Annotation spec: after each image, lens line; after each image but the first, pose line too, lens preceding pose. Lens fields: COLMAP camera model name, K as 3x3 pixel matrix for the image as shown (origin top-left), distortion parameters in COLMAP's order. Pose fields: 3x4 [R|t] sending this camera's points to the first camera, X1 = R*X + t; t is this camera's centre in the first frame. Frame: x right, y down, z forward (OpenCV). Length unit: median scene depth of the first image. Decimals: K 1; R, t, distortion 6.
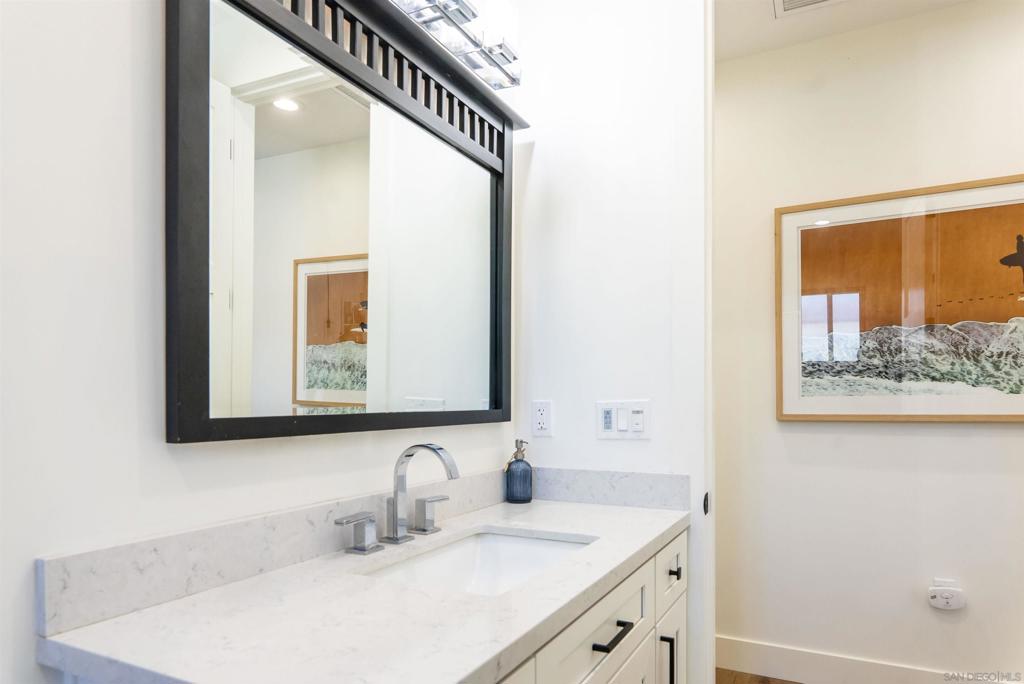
lens RADIAL K [[621.6, 0, 511.9], [0, 621.6, 399.5], [0, 0, 1]] dist [-0.000290, 0.000036]
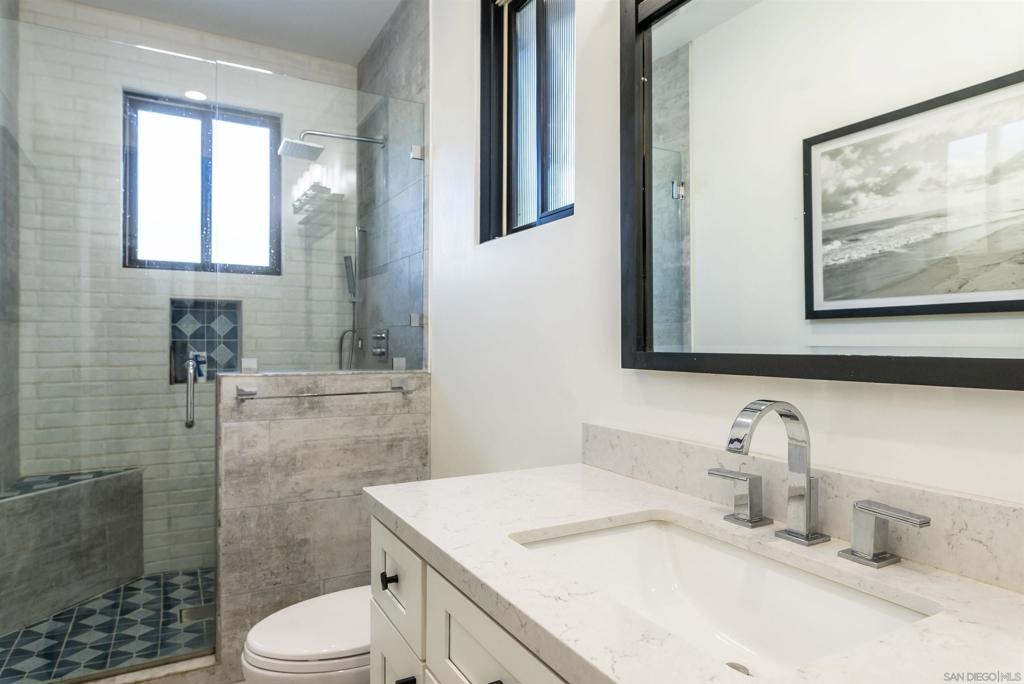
lens RADIAL K [[604.5, 0, 512.0], [0, 604.5, 342.0], [0, 0, 1]] dist [-0.025162, 0.000377]
pose [[-0.542738, 0.004348, -0.839891, 0.737843], [0.004329, 0.999988, 0.002379, 0.003451], [0.839891, -0.002345, -0.542750, 1.439874]]
